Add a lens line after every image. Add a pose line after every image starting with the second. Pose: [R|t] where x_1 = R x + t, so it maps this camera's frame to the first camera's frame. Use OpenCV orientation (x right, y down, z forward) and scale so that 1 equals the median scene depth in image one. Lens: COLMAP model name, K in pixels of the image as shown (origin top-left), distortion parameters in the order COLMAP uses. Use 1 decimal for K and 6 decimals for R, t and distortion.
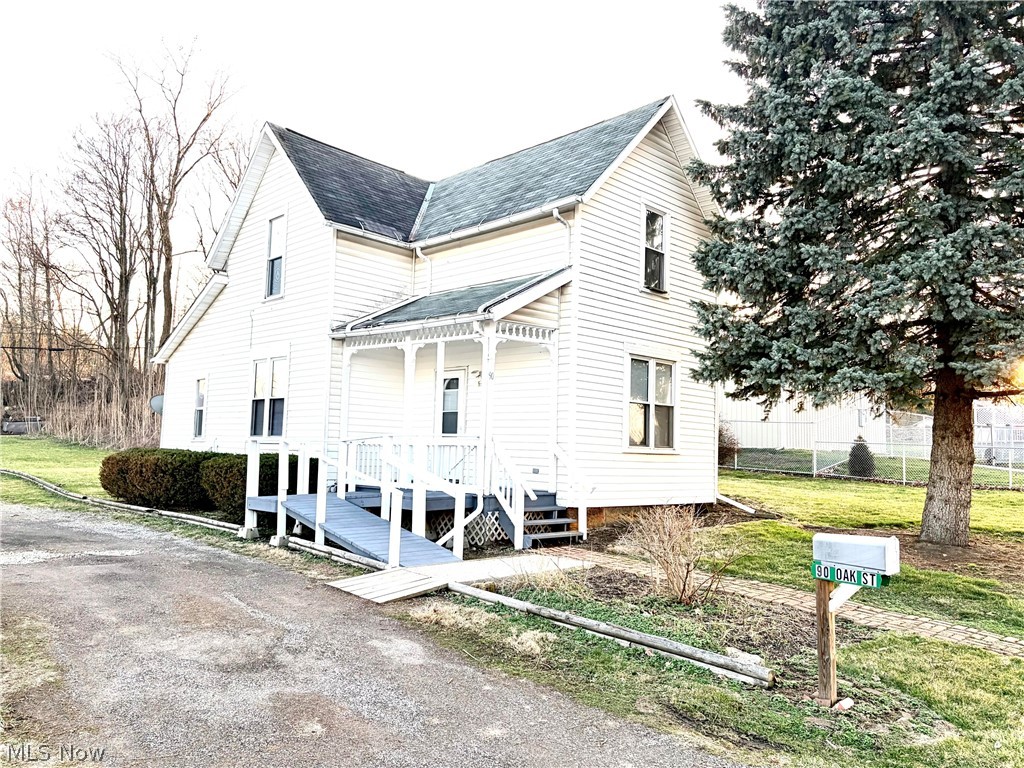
lens RADIAL K [[783.4, 0, 512.7], [0, 783.4, 381.8], [0, 0, 1]] dist [0.015658, -0.002403]
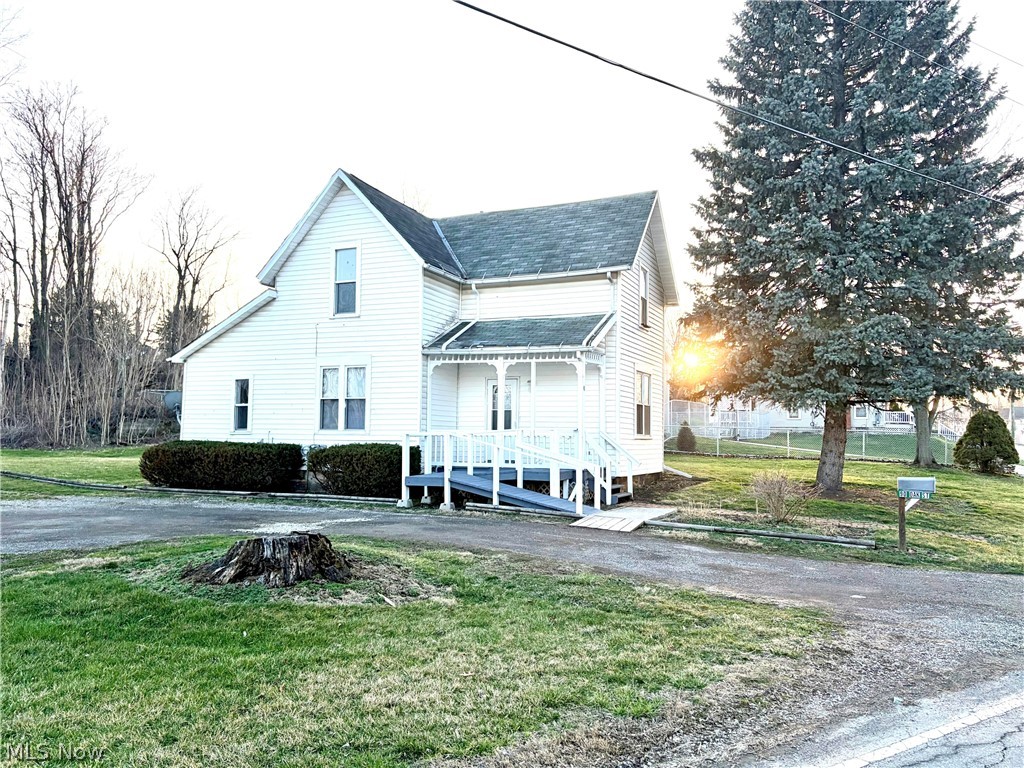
lens RADIAL K [[783.4, 0, 511.2], [0, 783.4, 387.8], [0, 0, 1]] dist [0.015658, -0.002403]
pose [[0.933540, 0.007361, 0.358398, -0.624971], [-0.019200, 0.999381, 0.029486, -0.045118], [-0.357959, -0.034407, 0.933103, -0.292112]]
